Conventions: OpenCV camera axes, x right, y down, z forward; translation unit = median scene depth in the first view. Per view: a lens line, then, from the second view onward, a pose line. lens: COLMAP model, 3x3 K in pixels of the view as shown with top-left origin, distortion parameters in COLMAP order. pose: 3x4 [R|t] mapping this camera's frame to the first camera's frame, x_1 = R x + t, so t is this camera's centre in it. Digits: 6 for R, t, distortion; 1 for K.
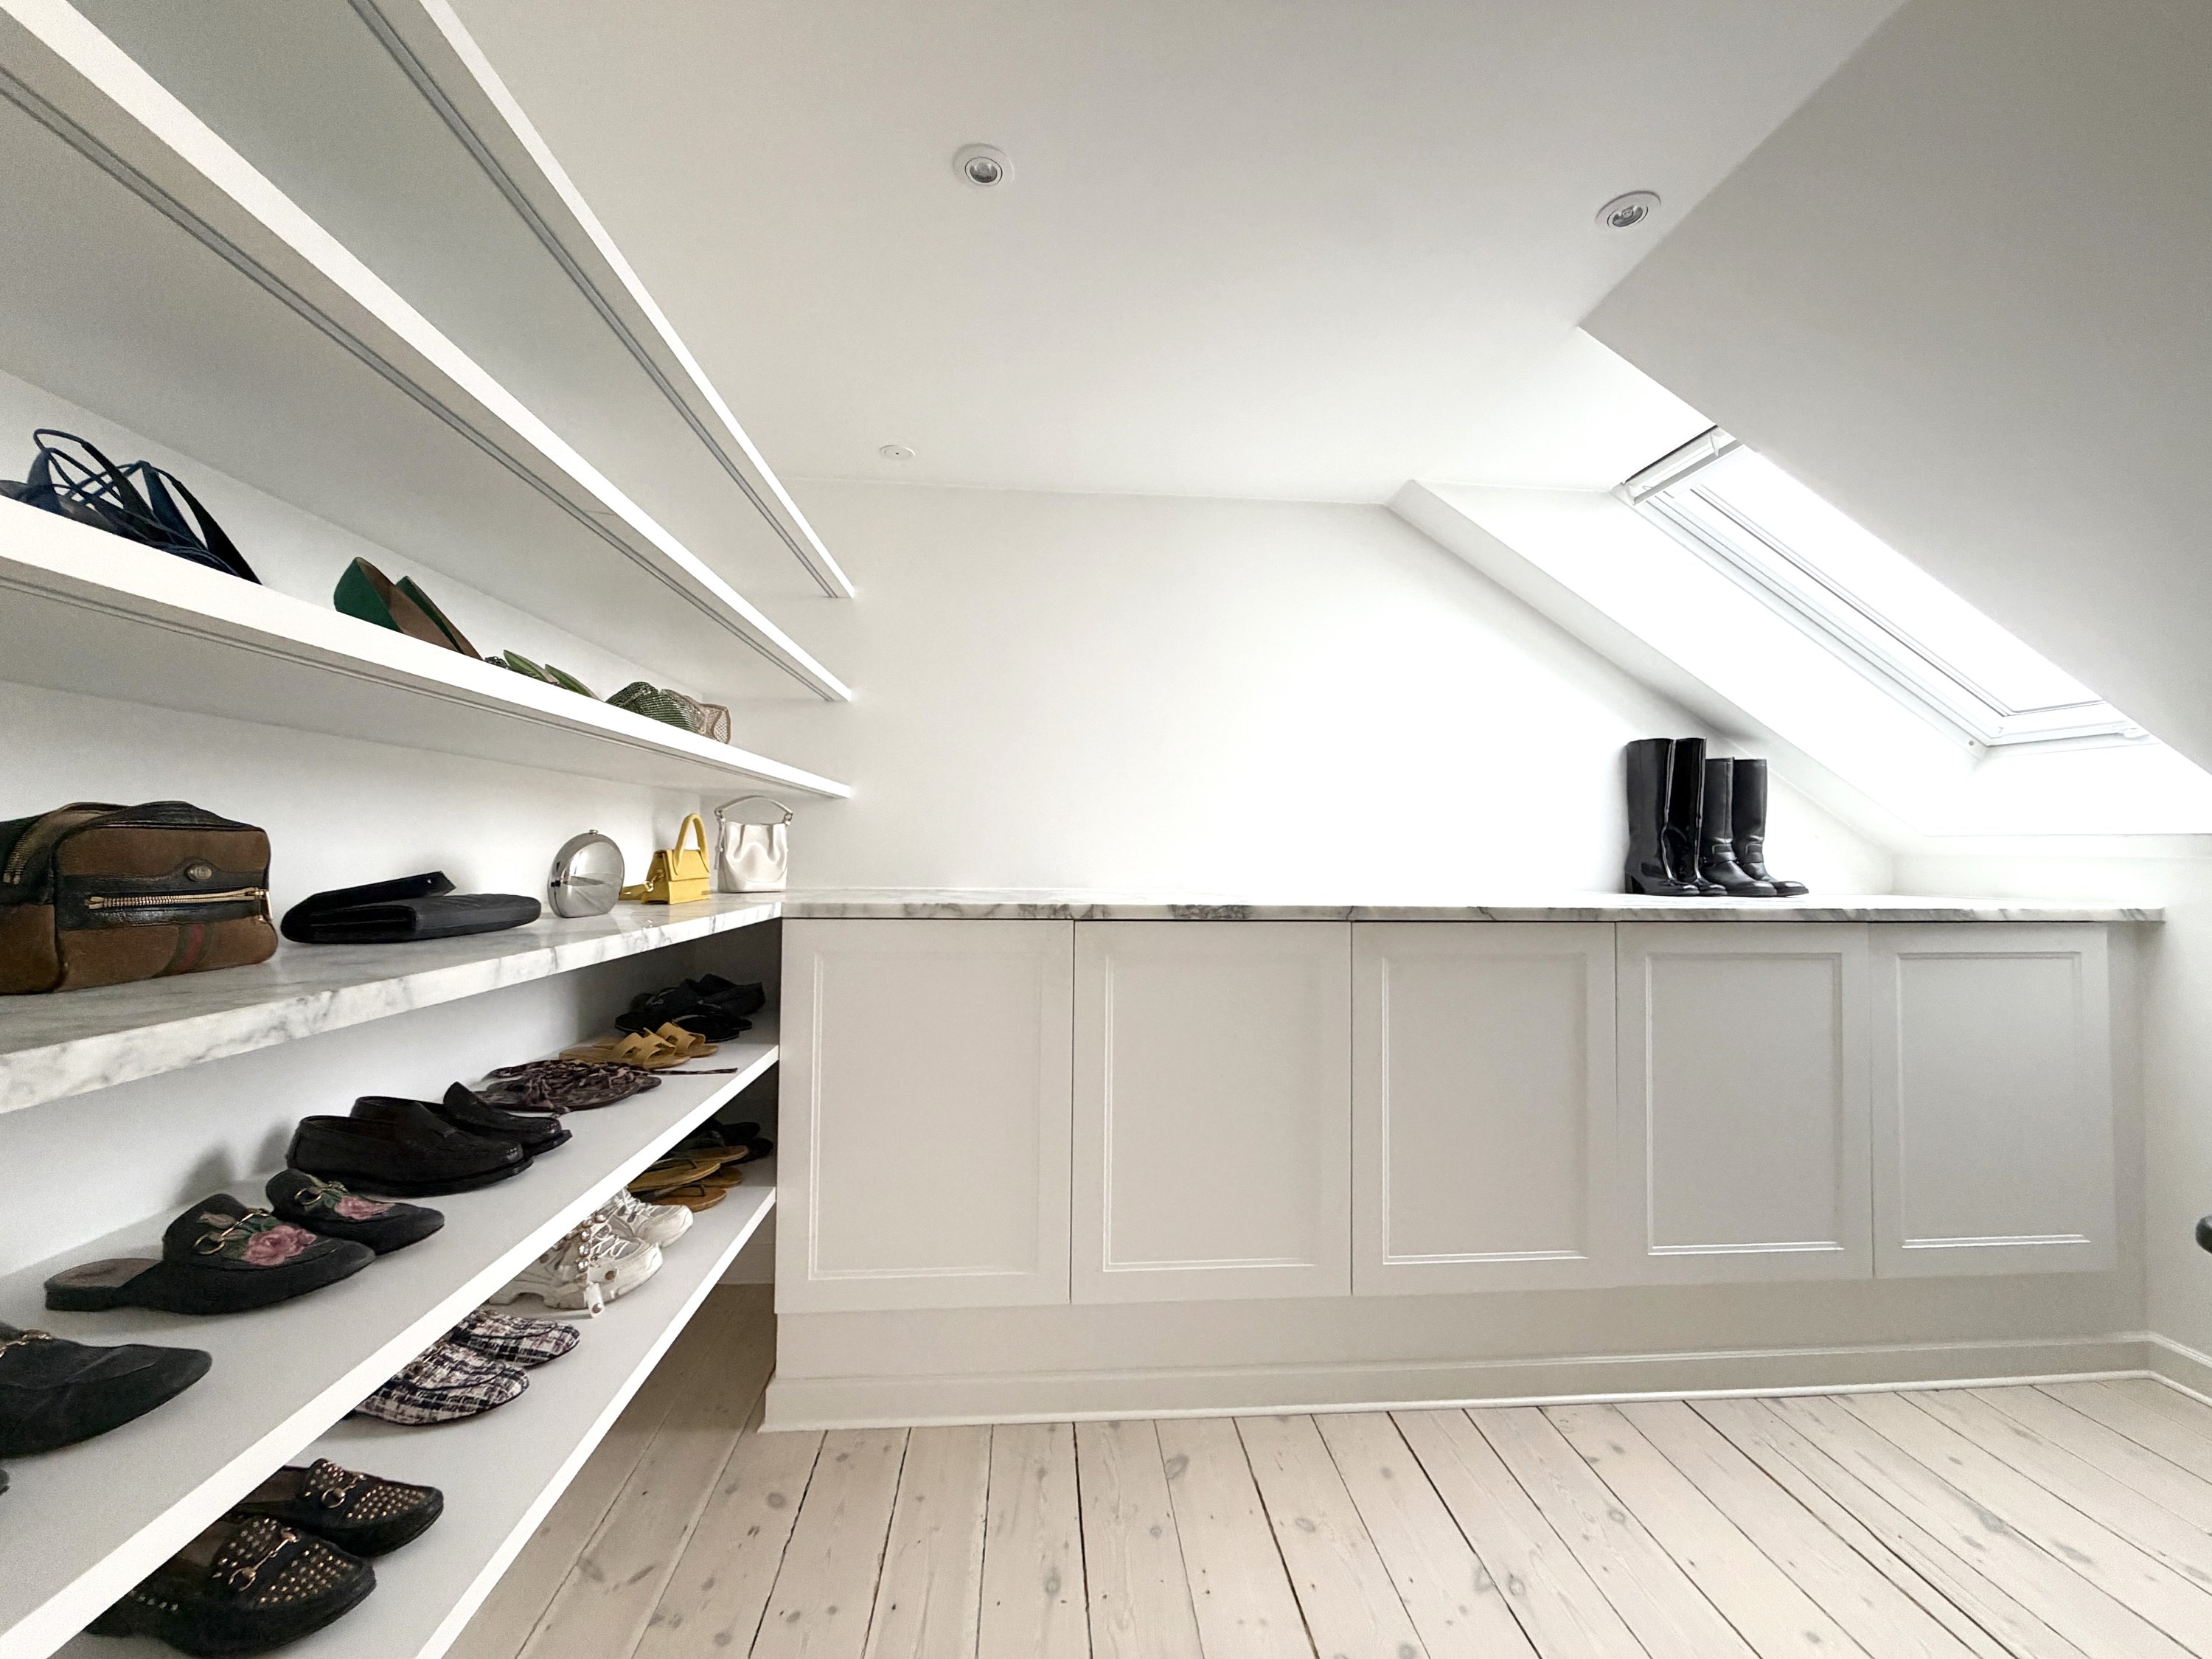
lens RADIAL K [[883.7, 0, 1096.9], [0, 883.7, 827.6], [0, 0, 1]] dist [0.001773, 0.000390]
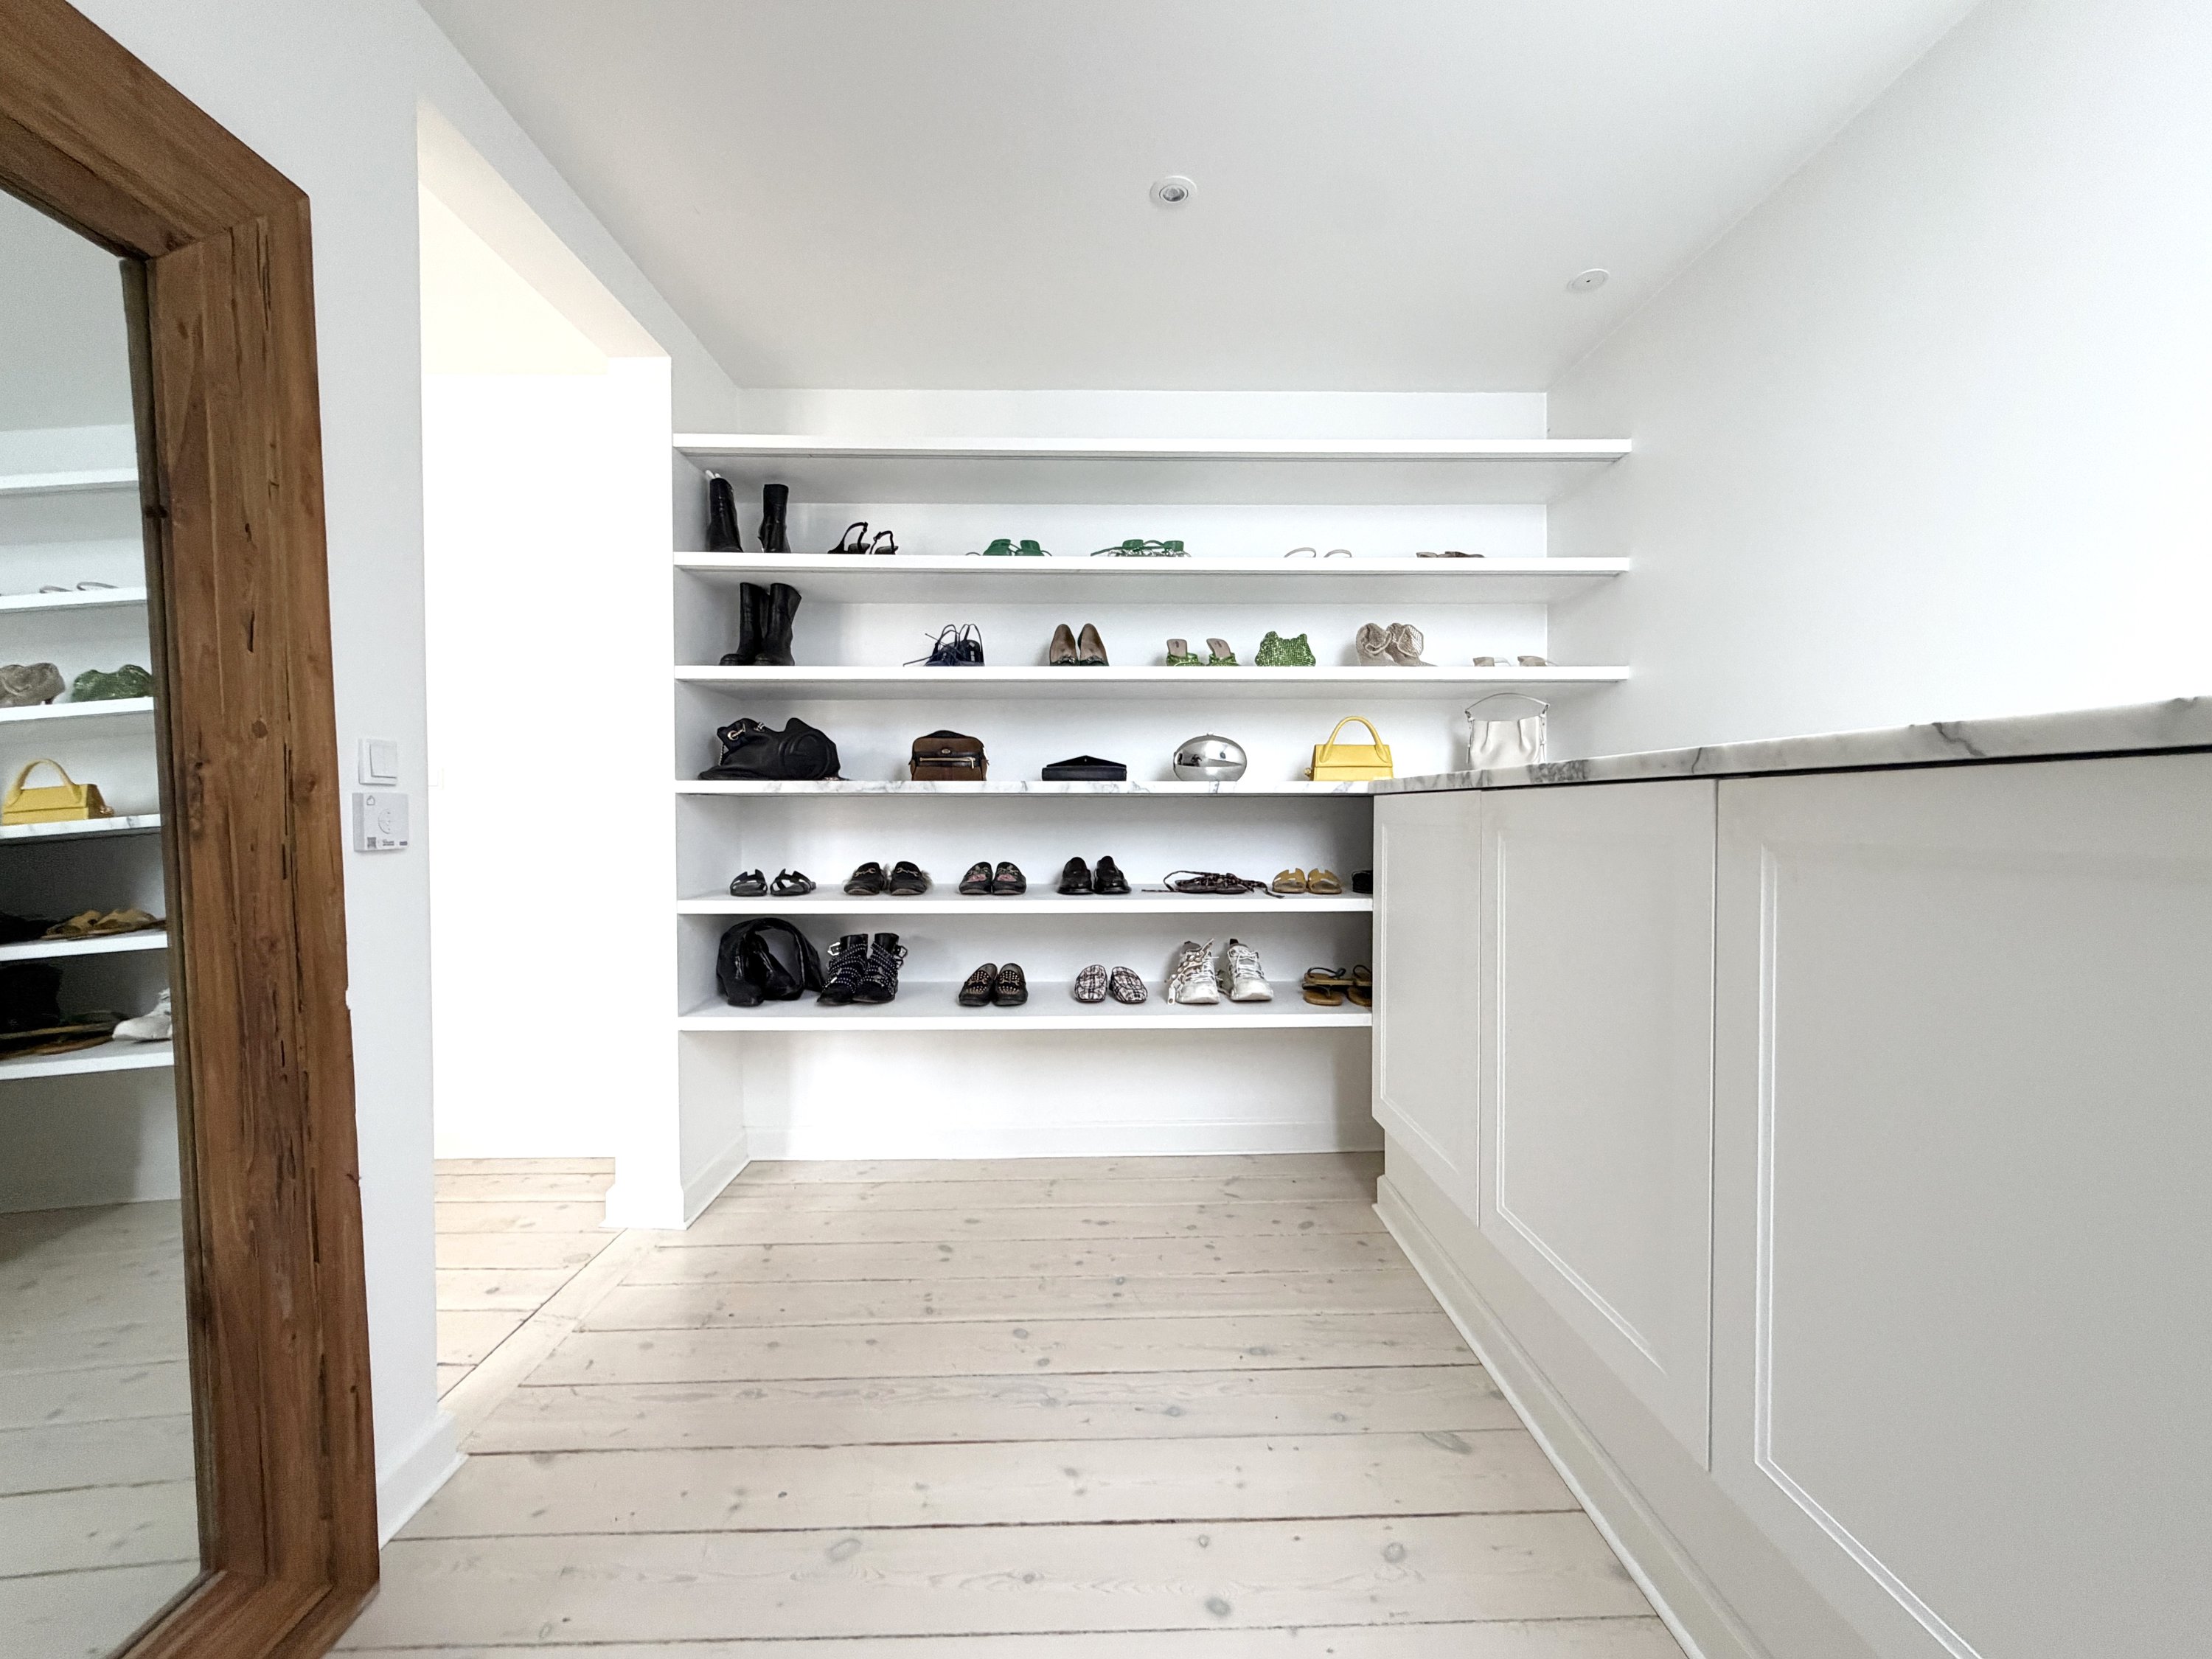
lens RADIAL K [[883.7, 0, 1096.9], [0, 883.7, 827.6], [0, 0, 1]] dist [0.001773, 0.000390]
pose [[-0.059673, 0.010115, -0.998167, 0.876998], [0.026153, 0.999621, 0.008566, 0.127211], [0.997875, -0.025593, -0.059915, 0.697796]]
